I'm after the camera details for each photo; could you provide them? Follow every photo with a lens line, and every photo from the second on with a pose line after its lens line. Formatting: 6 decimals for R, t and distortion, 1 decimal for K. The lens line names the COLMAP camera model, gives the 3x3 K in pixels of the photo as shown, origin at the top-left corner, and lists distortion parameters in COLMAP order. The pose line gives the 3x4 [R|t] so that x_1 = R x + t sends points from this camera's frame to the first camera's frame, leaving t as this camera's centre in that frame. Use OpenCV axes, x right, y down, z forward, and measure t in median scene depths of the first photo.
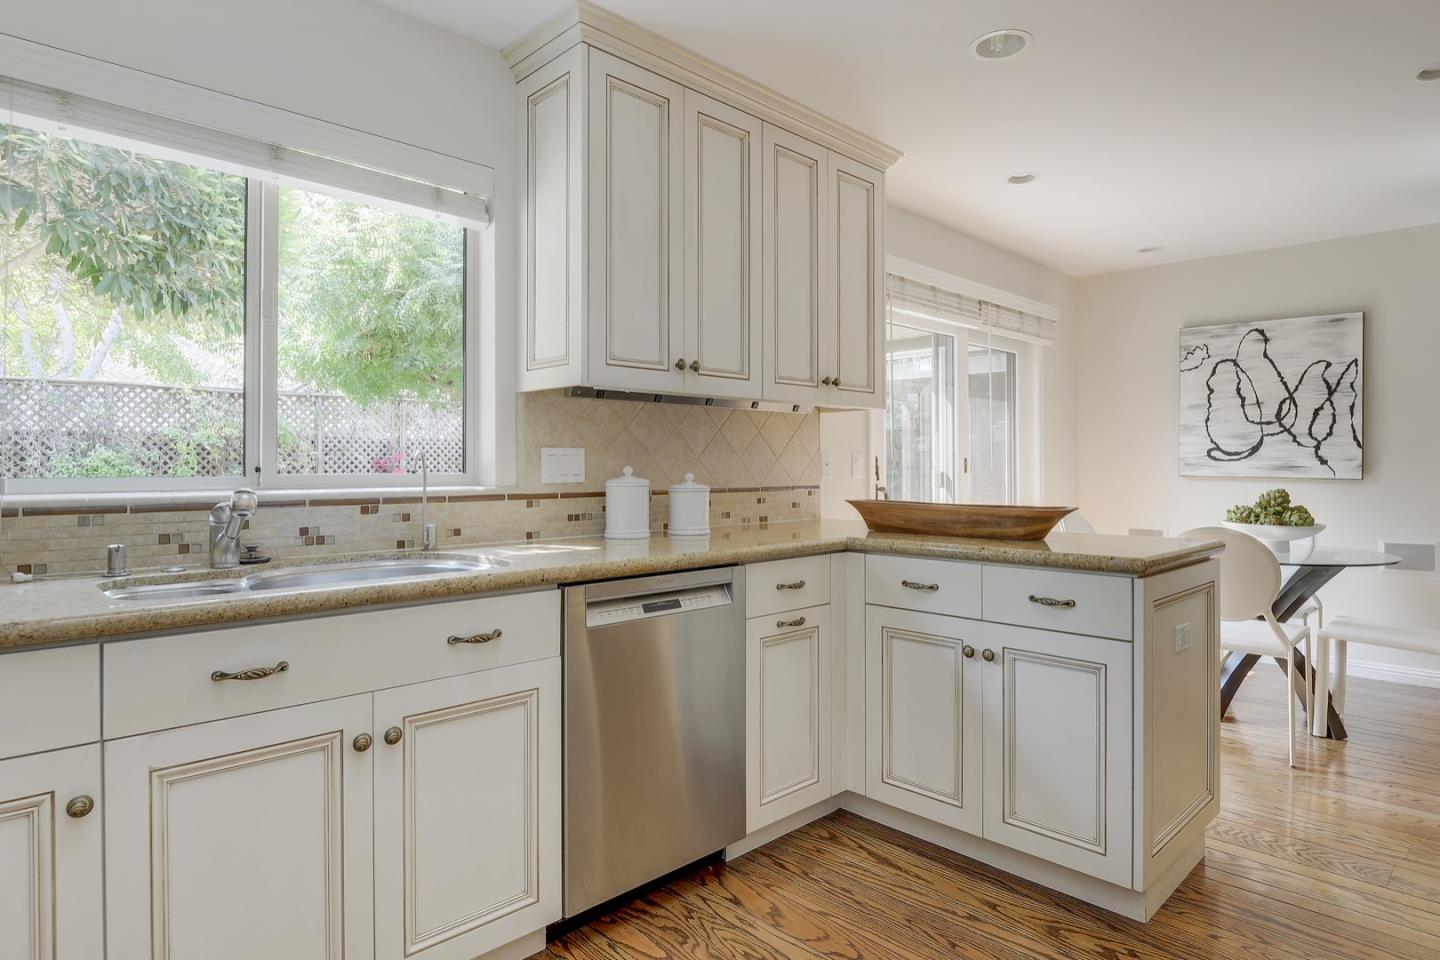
lens RADIAL K [[836.1, 0, 718.2], [0, 836.1, 466.9], [0, 0, 1]] dist [-0.014390, -0.003439]
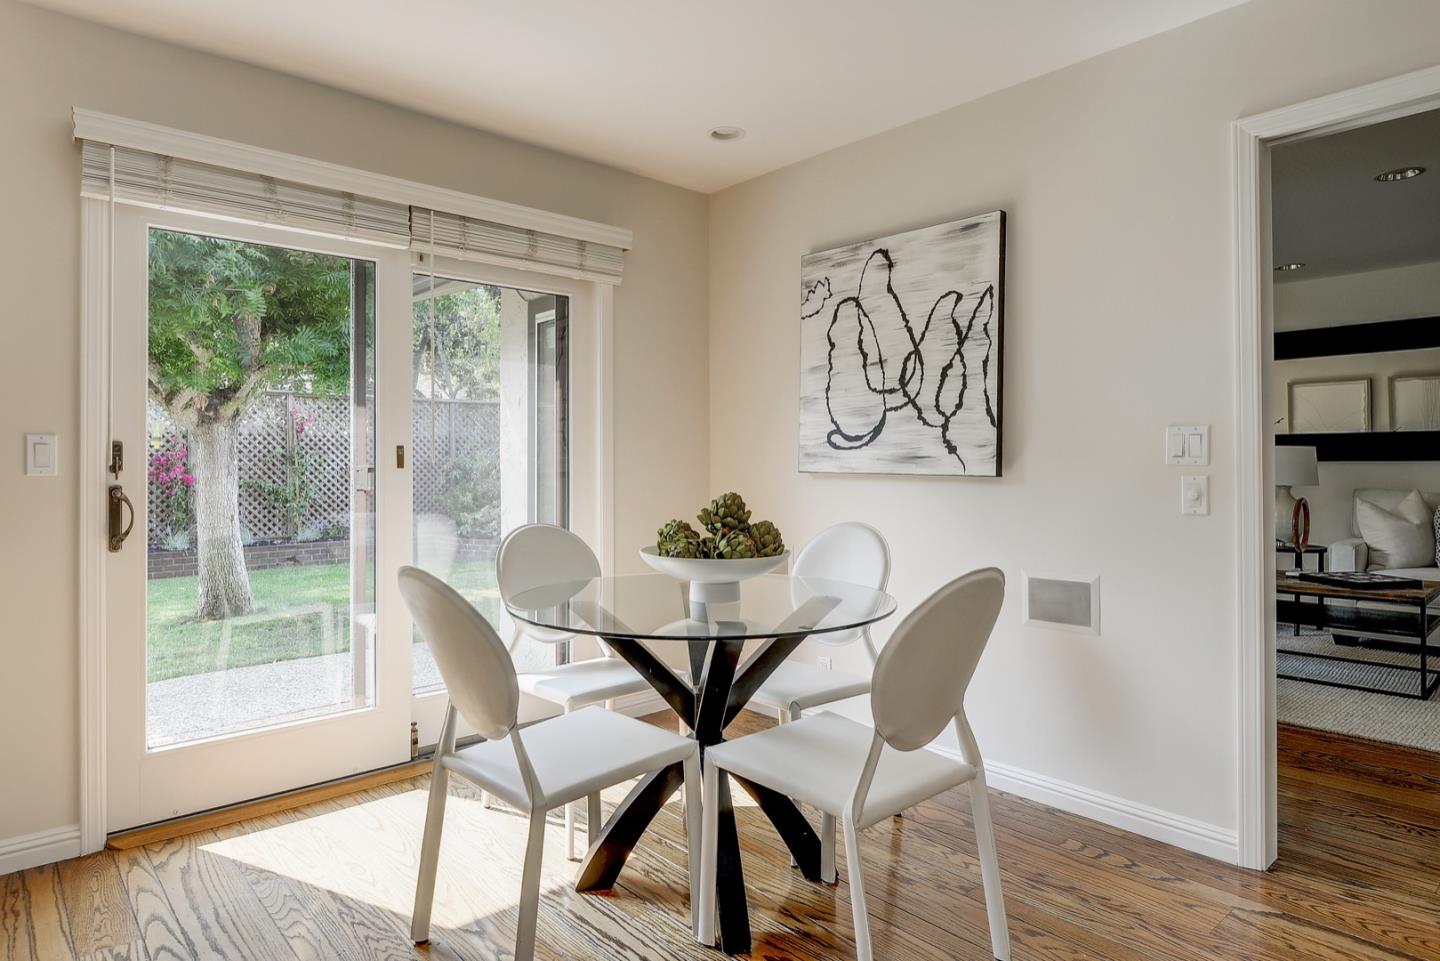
lens RADIAL K [[836.1, 0, 725.8], [0, 836.1, 475.8], [0, 0, 1]] dist [-0.014390, -0.003439]
pose [[0.999093, -0.001469, -0.042556, 0.566770], [0.001984, 0.999925, 0.012071, 0.006126], [0.042535, -0.012144, 0.999021, 0.335763]]
